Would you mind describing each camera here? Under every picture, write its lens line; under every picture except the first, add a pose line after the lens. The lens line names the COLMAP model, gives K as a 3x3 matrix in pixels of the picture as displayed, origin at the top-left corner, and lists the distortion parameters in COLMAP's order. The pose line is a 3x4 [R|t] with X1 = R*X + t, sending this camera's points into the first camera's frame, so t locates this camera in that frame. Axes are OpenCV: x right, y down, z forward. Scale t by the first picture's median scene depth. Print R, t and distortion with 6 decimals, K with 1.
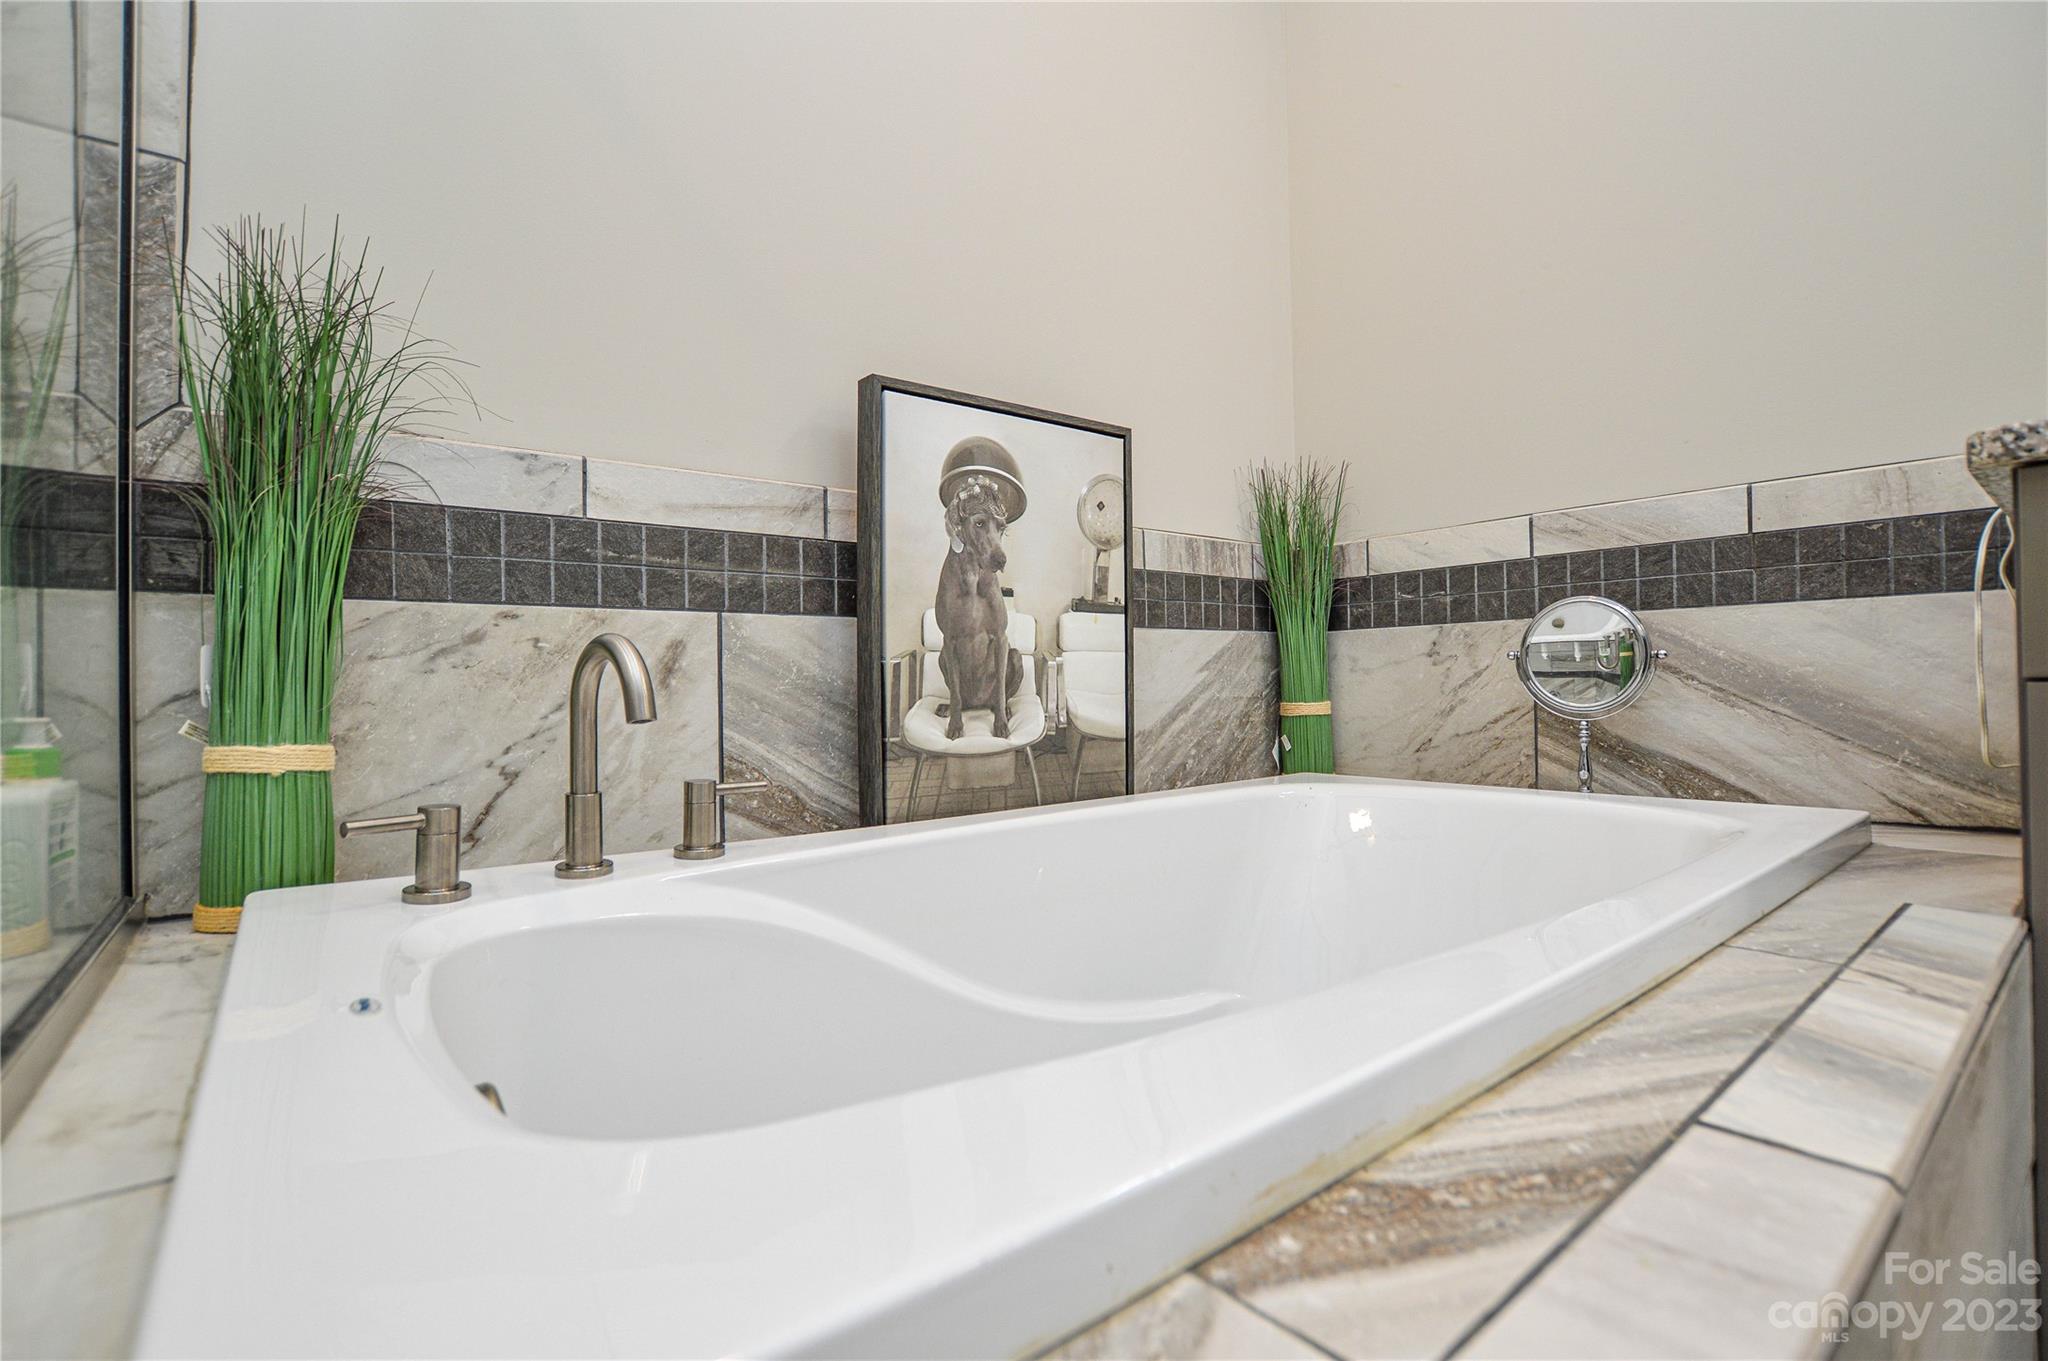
lens RADIAL K [[924.7, 0, 1017.8], [0, 924.7, 680.9], [0, 0, 1]] dist [-0.037396, 0.010433]
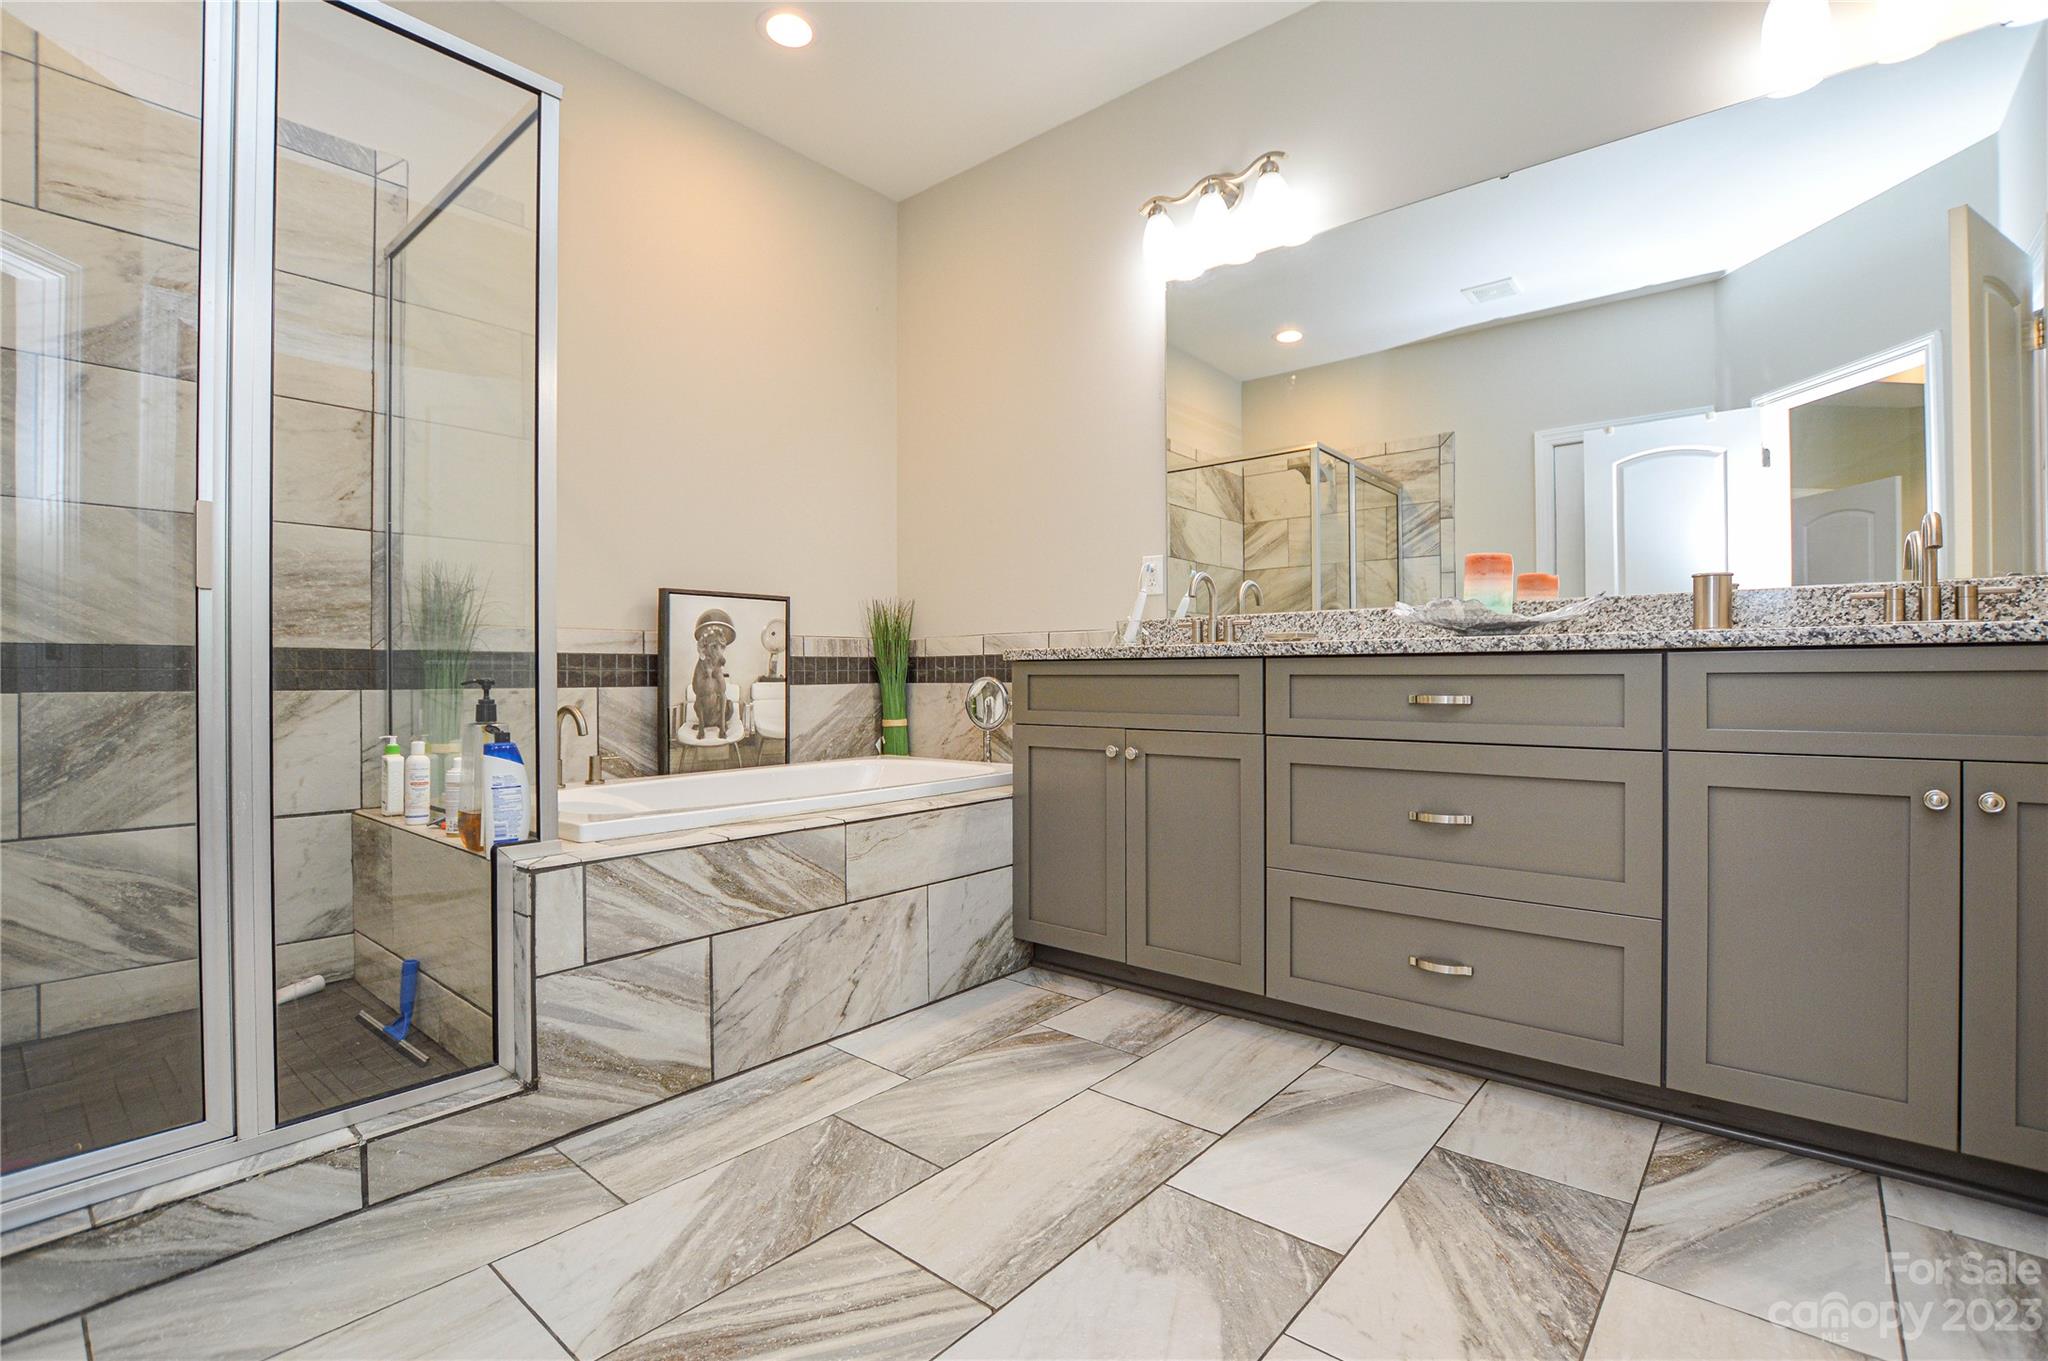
lens RADIAL K [[924.7, 0, 1017.8], [0, 924.7, 680.9], [0, 0, 1]] dist [-0.037396, 0.010433]
pose [[0.979795, 0.010367, 0.199736, 0.241138], [-0.011996, 0.999904, 0.006951, -0.106792], [-0.199644, -0.009207, 0.979825, -1.387611]]
